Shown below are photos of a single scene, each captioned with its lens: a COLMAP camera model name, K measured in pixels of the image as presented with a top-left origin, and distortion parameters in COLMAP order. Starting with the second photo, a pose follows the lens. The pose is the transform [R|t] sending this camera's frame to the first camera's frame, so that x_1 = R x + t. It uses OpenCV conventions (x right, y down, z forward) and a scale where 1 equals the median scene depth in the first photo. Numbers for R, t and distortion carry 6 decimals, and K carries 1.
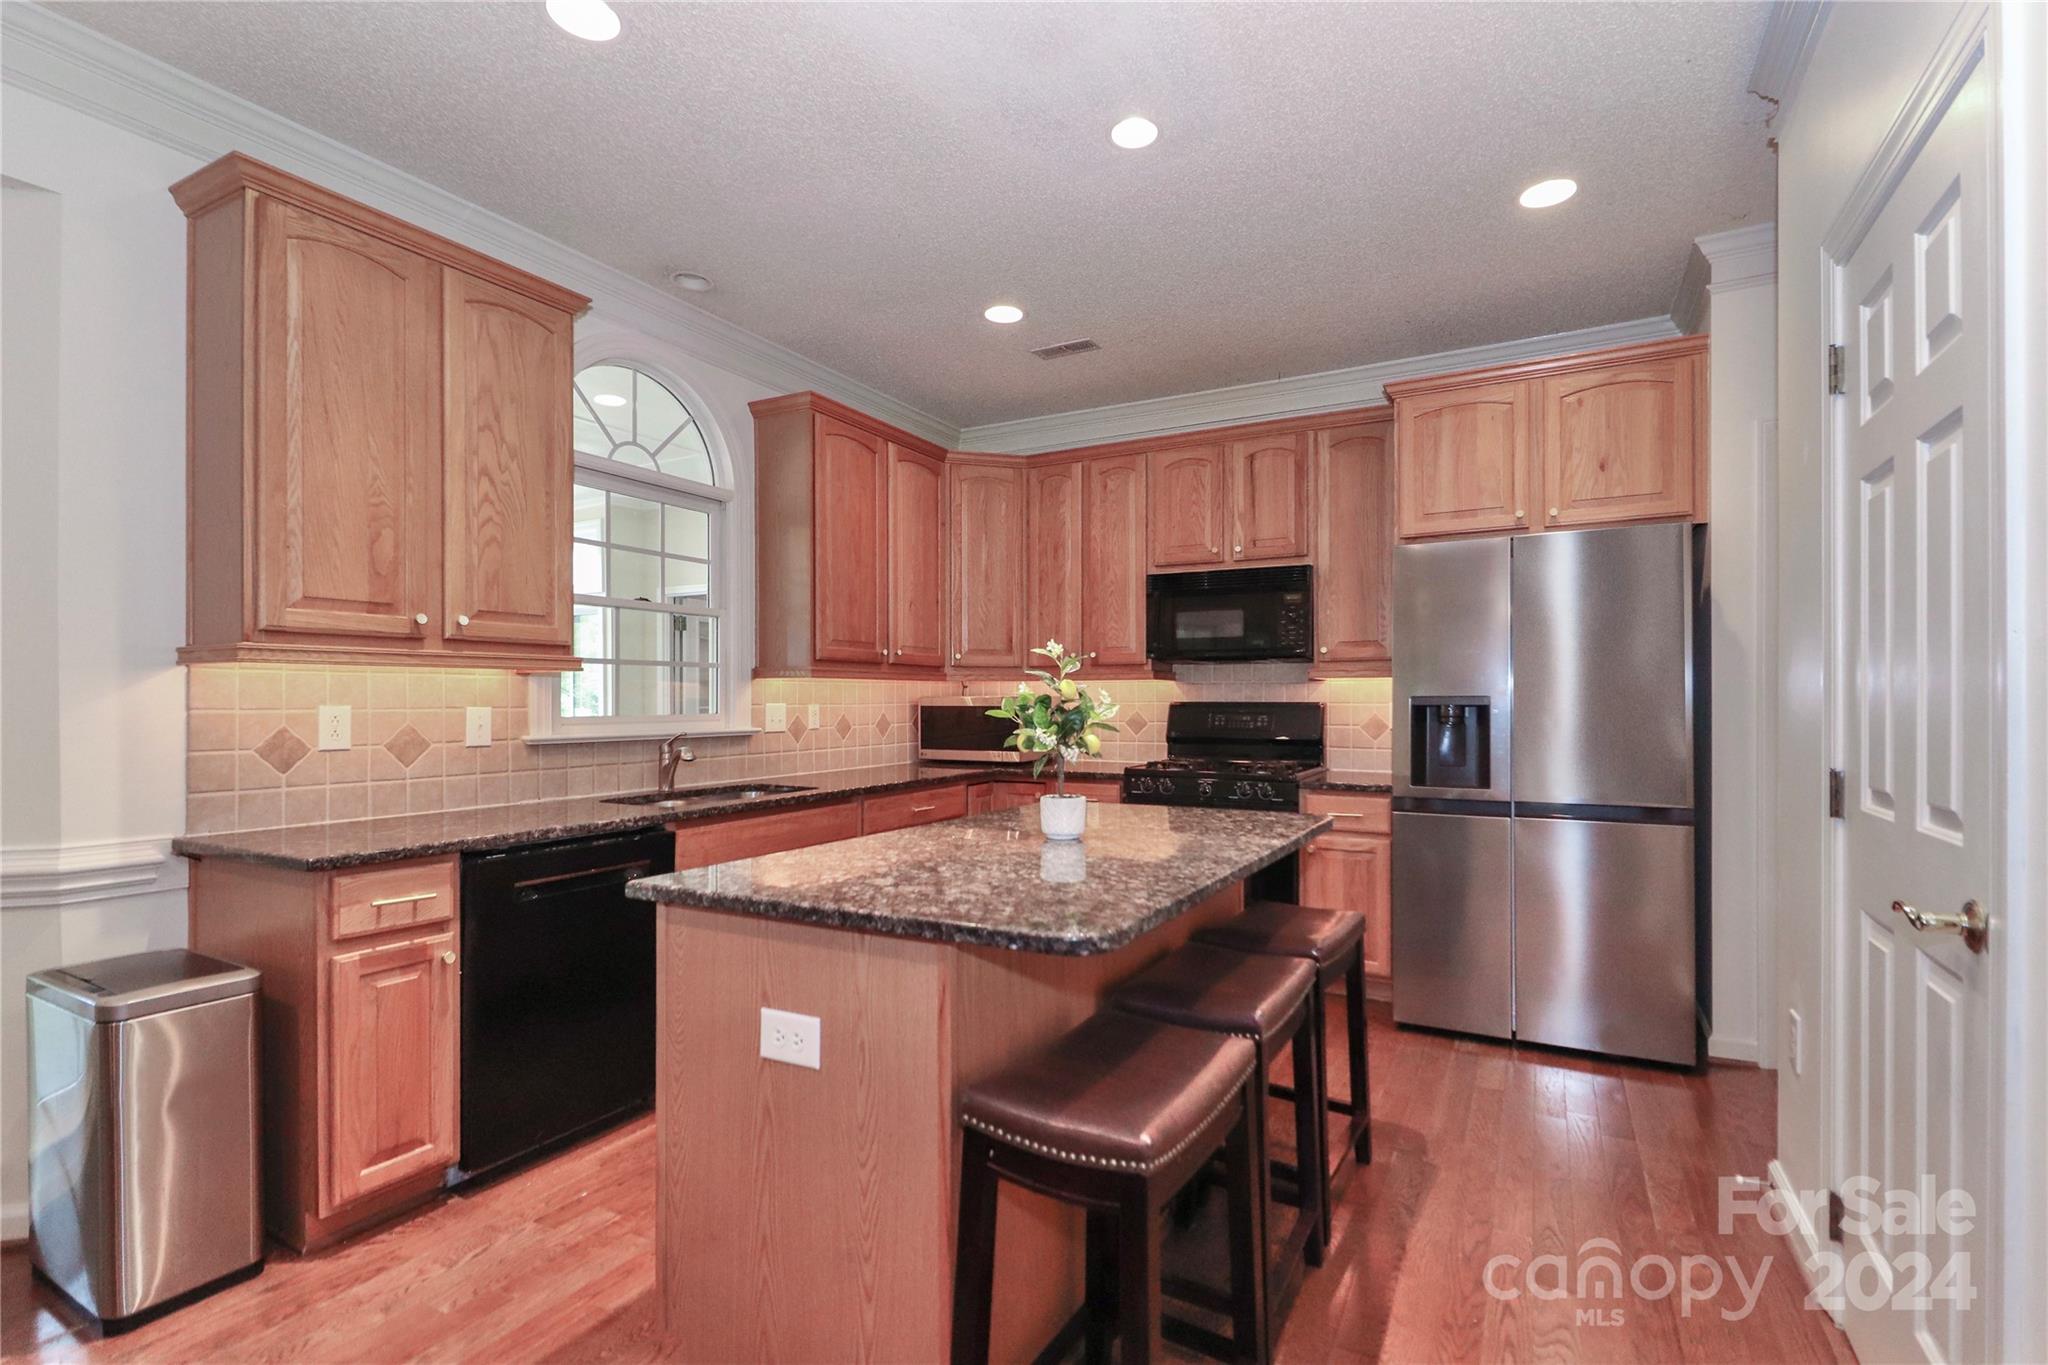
lens RADIAL K [[957.2, 0, 1025.0], [0, 957.2, 694.7], [0, 0, 1]] dist [0.012337, 0.000043]
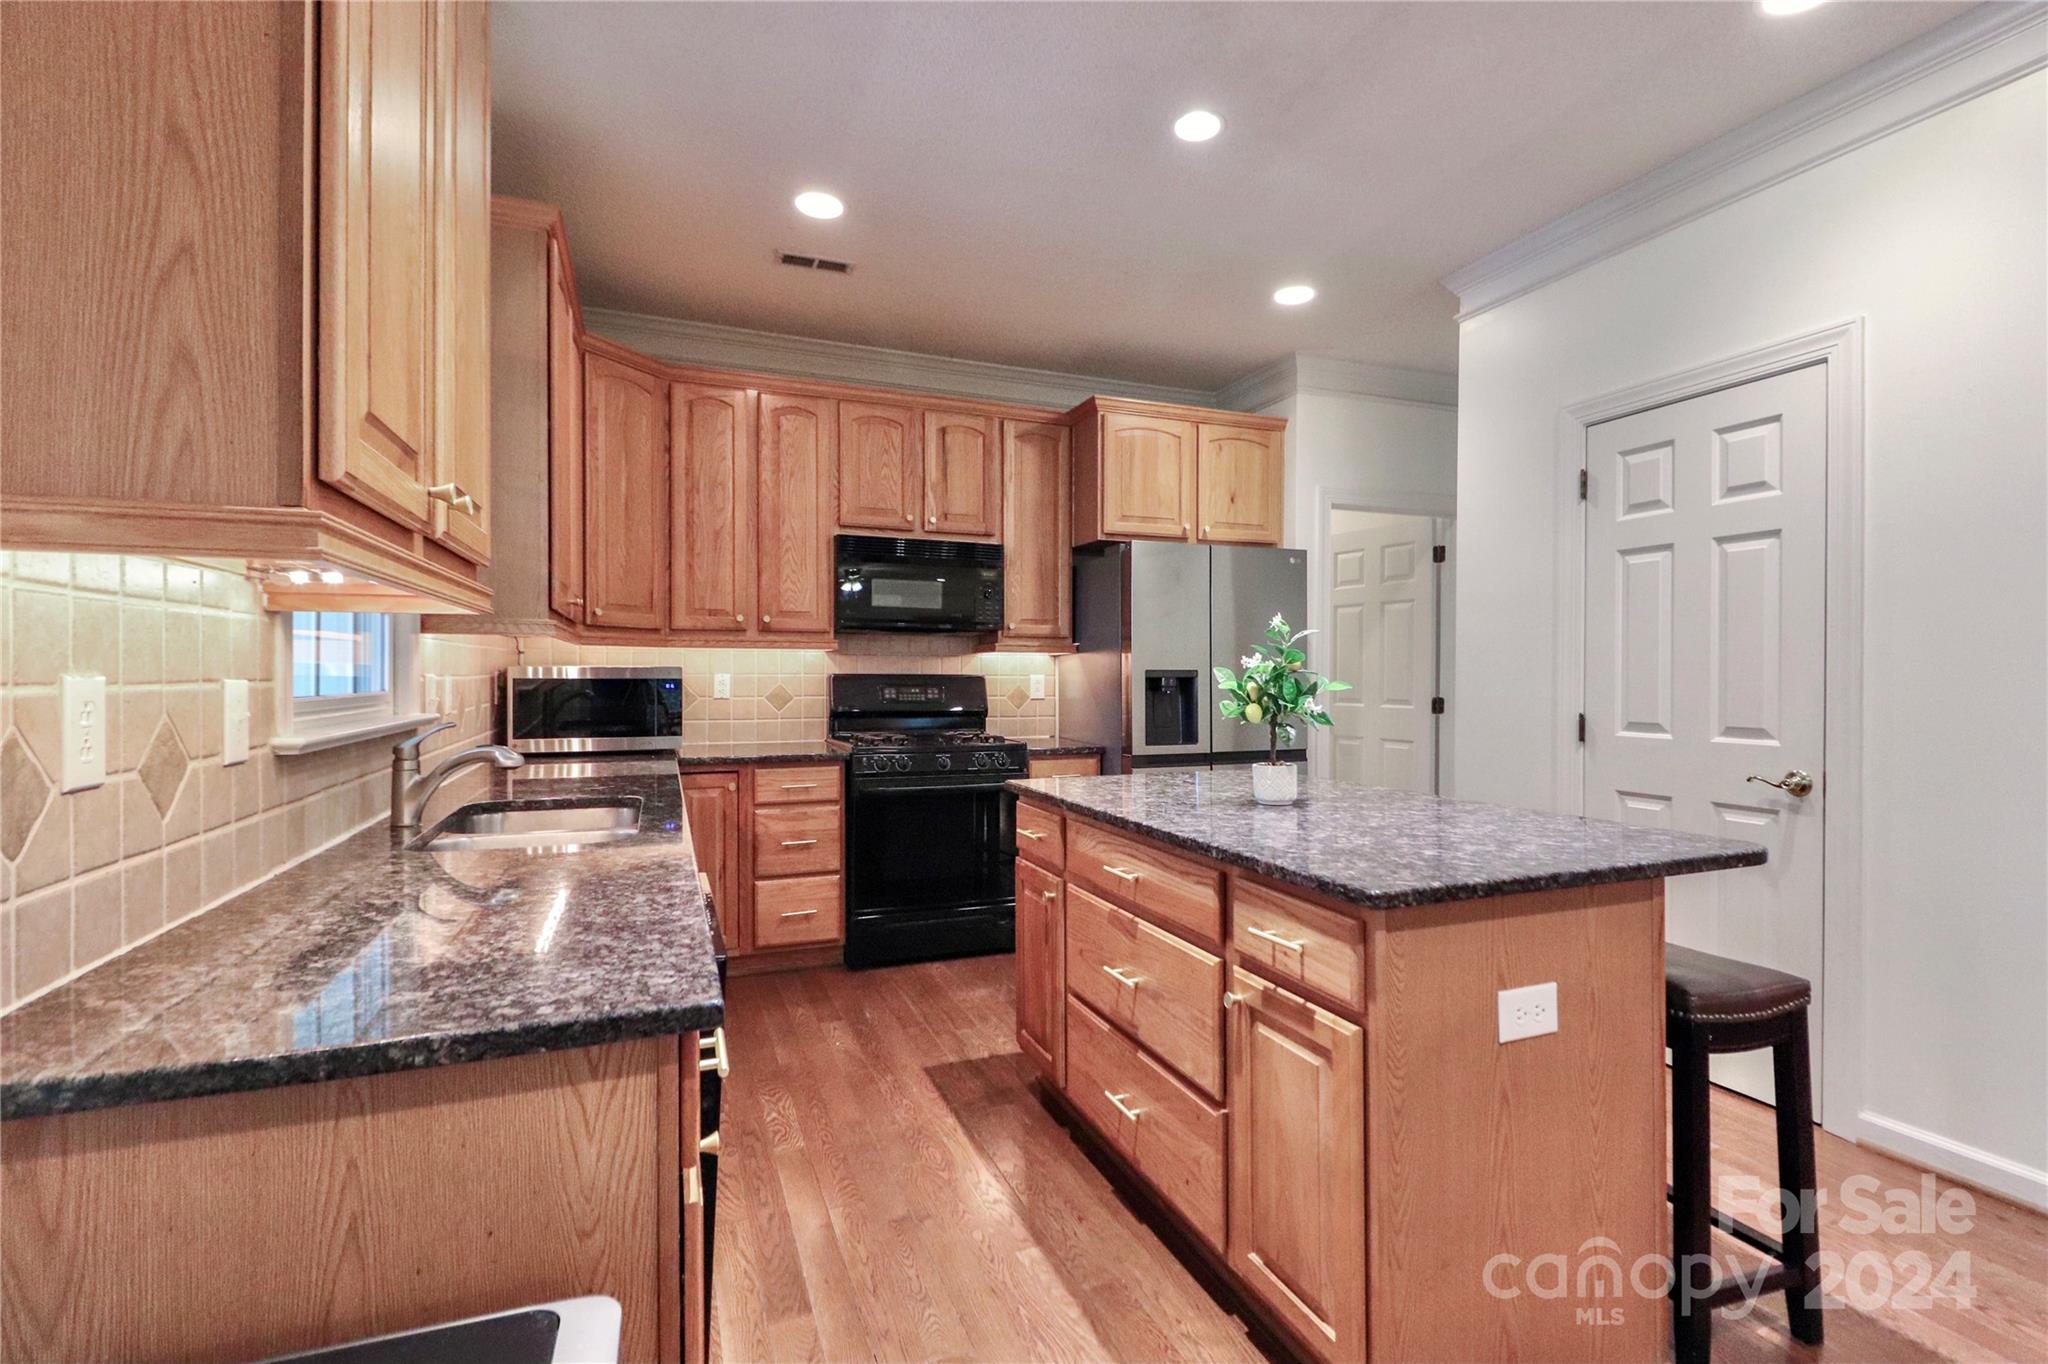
lens RADIAL K [[999.9, 0, 986.3], [0, 999.9, 674.8], [0, 0, 1]] dist [0.011705, -0.000107]
pose [[0.623788, 0.002860, 0.781589, -0.567181], [-0.007891, 0.999965, 0.002639, 0.004971], [-0.781554, -0.007814, 0.623789, 0.320748]]
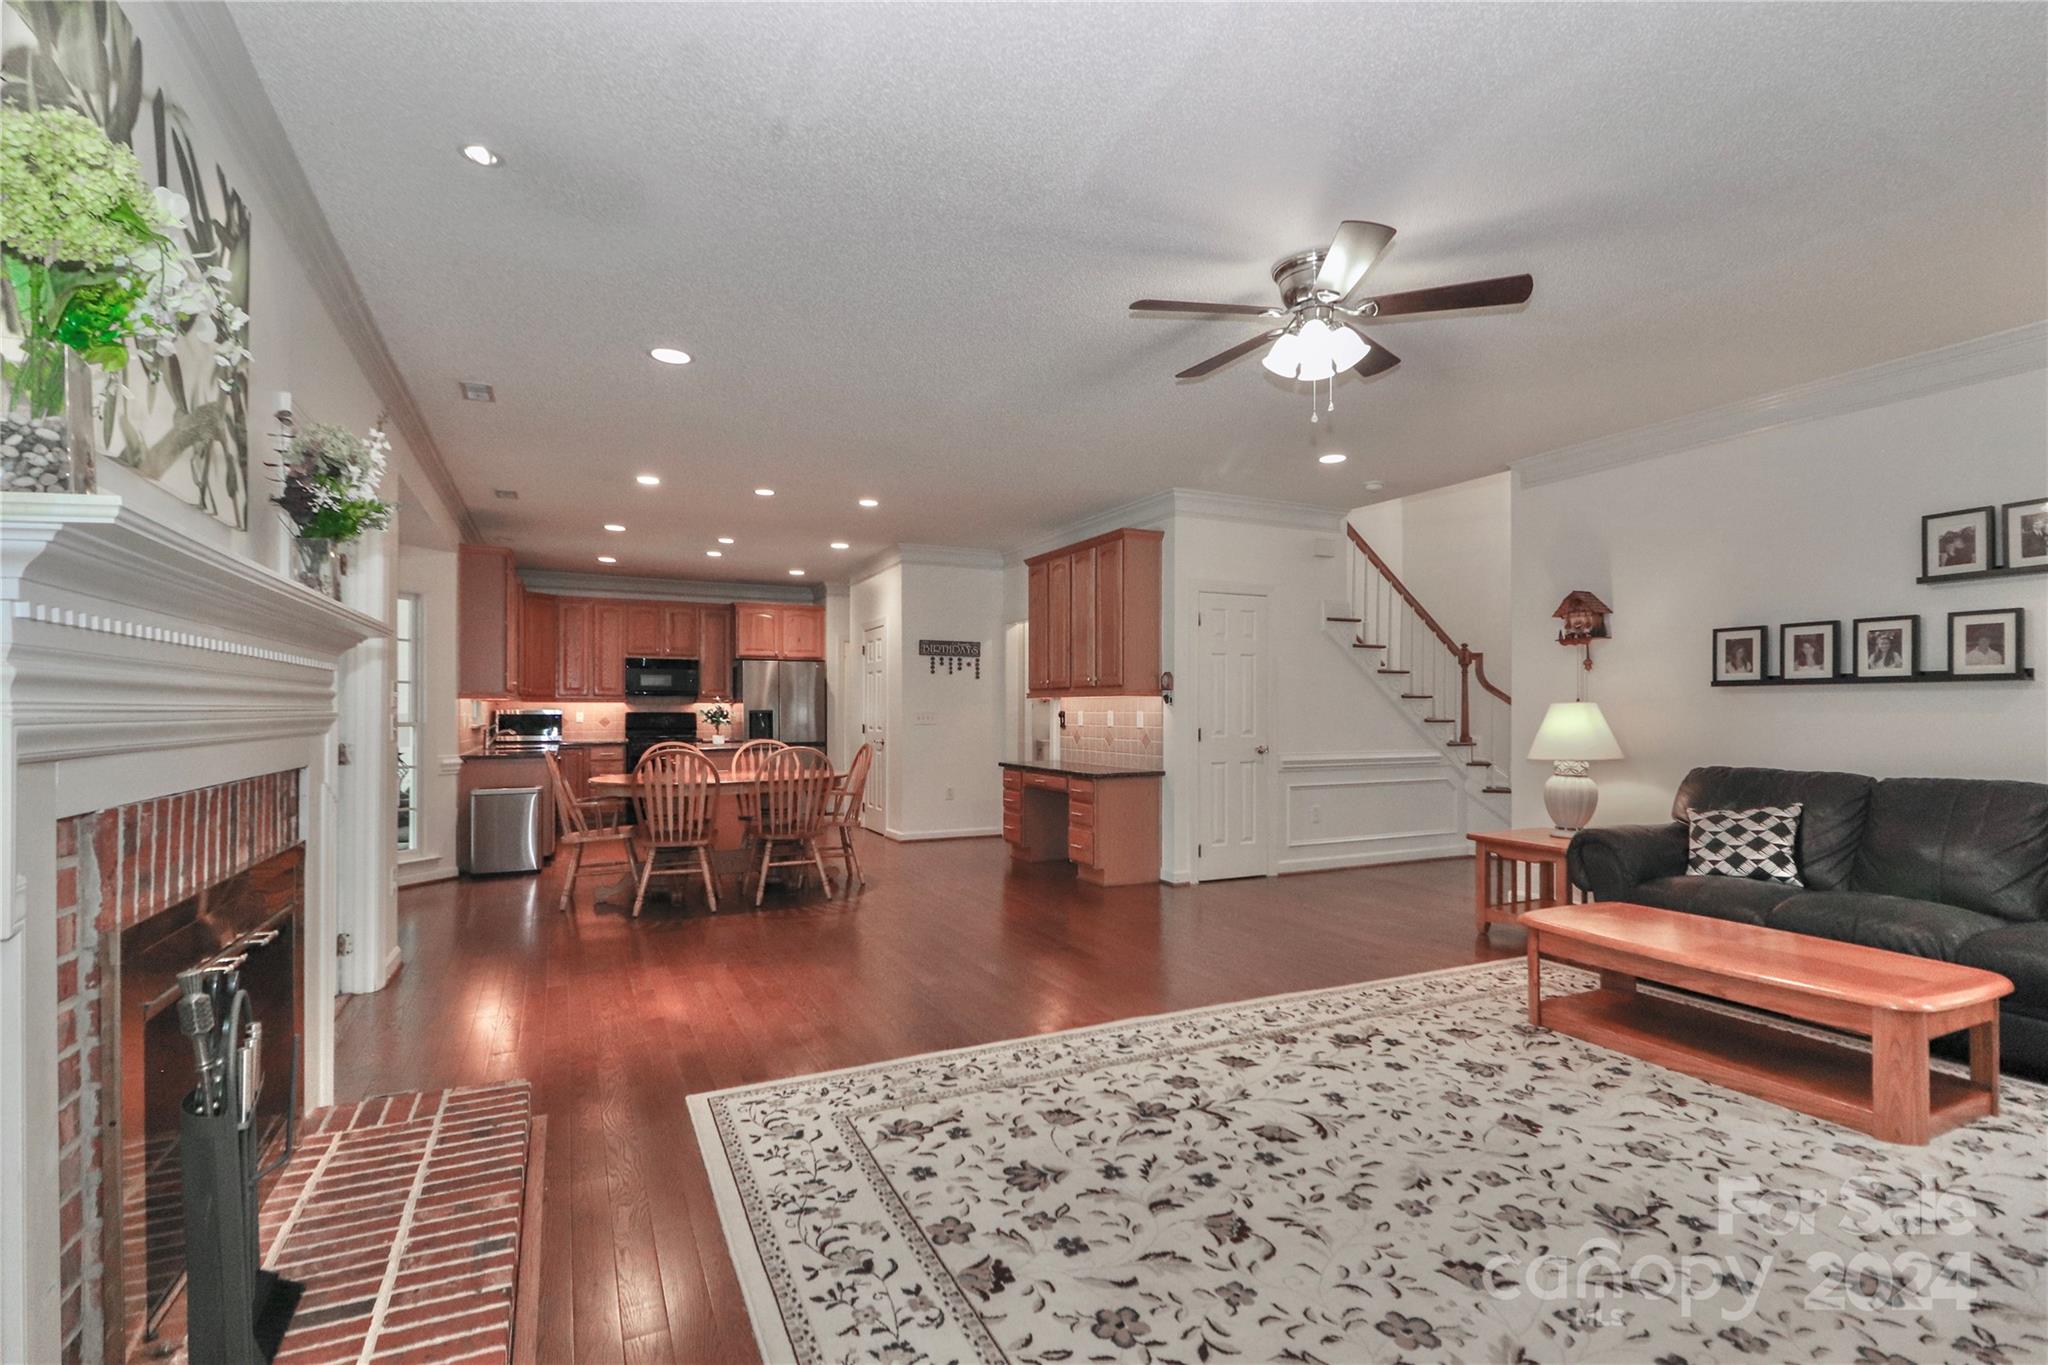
lens RADIAL K [[957.2, 0, 1025.0], [0, 957.2, 694.7], [0, 0, 1]] dist [0.012337, 0.000043]
pose [[0.575688, 0.013410, 0.817559, -1.324745], [0.000263, 0.999862, -0.016586, 0.004403], [-0.817669, 0.009763, 0.575606, -1.238094]]
